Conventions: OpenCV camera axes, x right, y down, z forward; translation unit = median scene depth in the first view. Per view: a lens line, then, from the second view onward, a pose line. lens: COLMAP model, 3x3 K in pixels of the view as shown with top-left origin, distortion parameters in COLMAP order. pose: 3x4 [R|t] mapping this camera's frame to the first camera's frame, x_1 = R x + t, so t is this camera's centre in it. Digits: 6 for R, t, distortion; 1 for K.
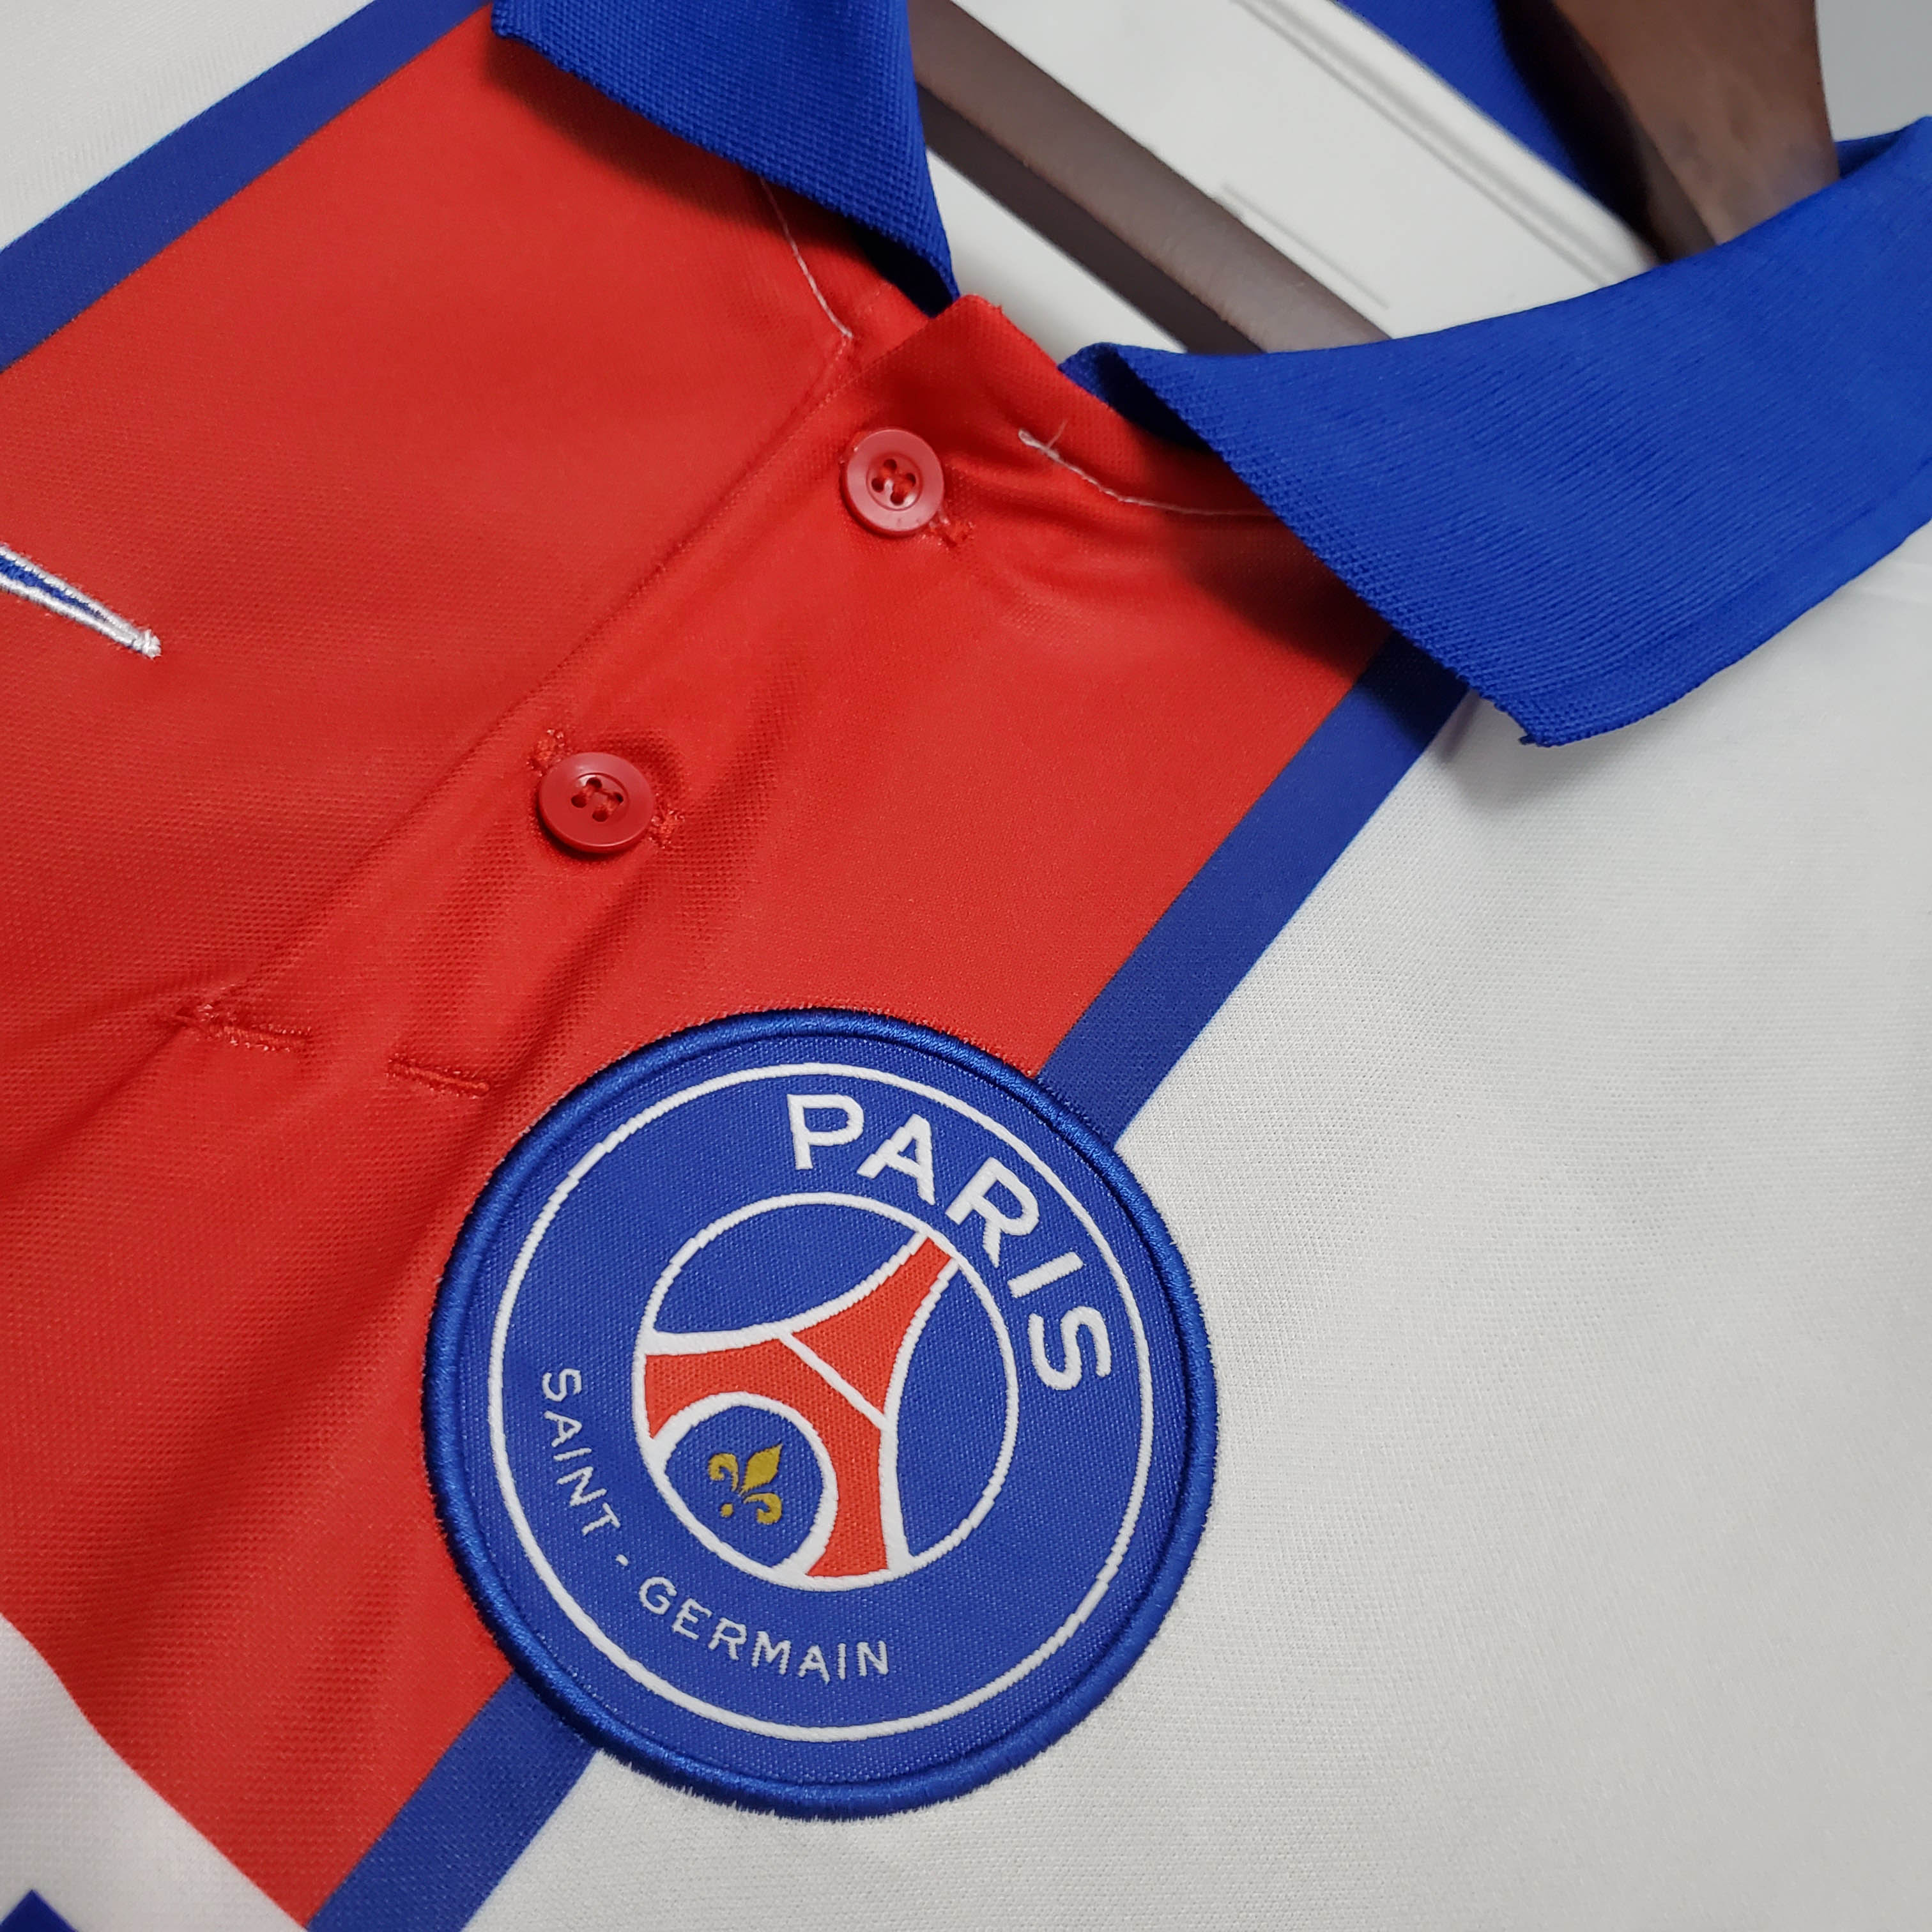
lens RADIAL K [[1953.9, 0, 976.8], [0, 1953.9, 959.4], [0, 0, 1]] dist [-0.030931, 0.000000]
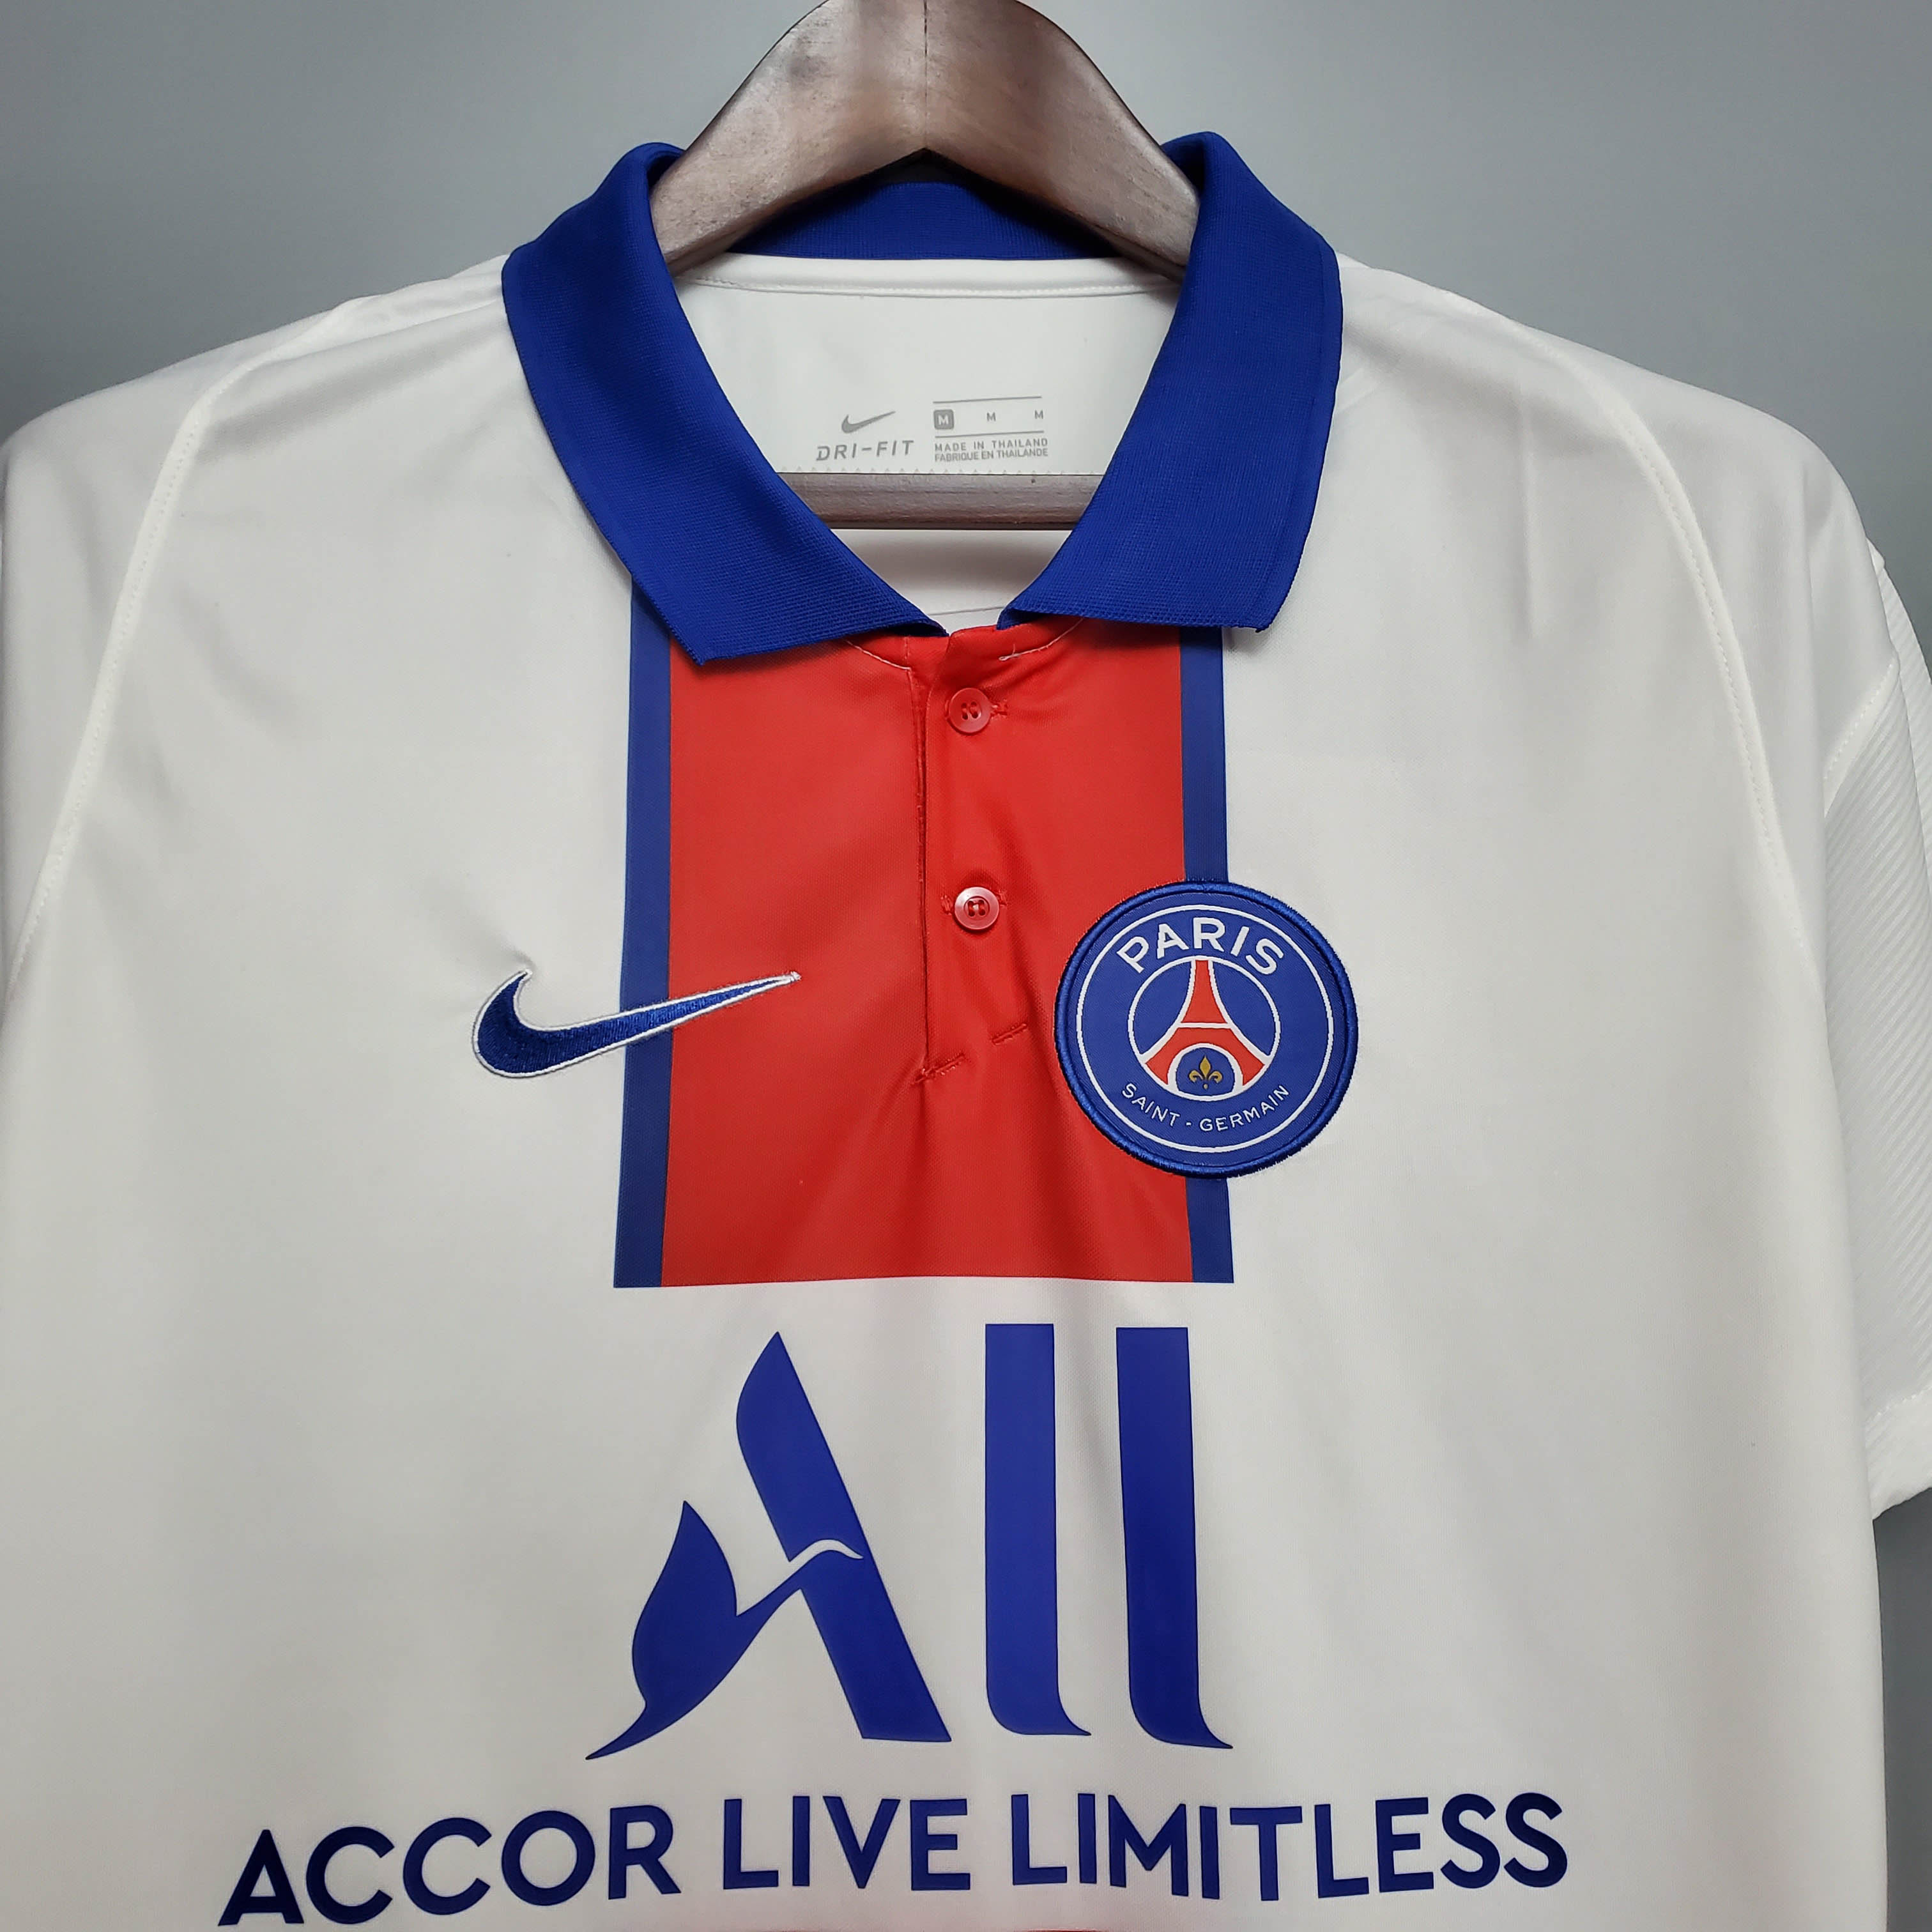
lens RADIAL K [[1953.9, 0, 954.3], [0, 1953.9, 966.1], [0, 0, 1]] dist [-0.030931, 0.000000]
pose [[0.771131, -0.629387, -0.096067, -0.028261], [0.632890, 0.741336, 0.223318, -0.619771], [-0.069335, -0.233007, 0.970000, -1.453308]]
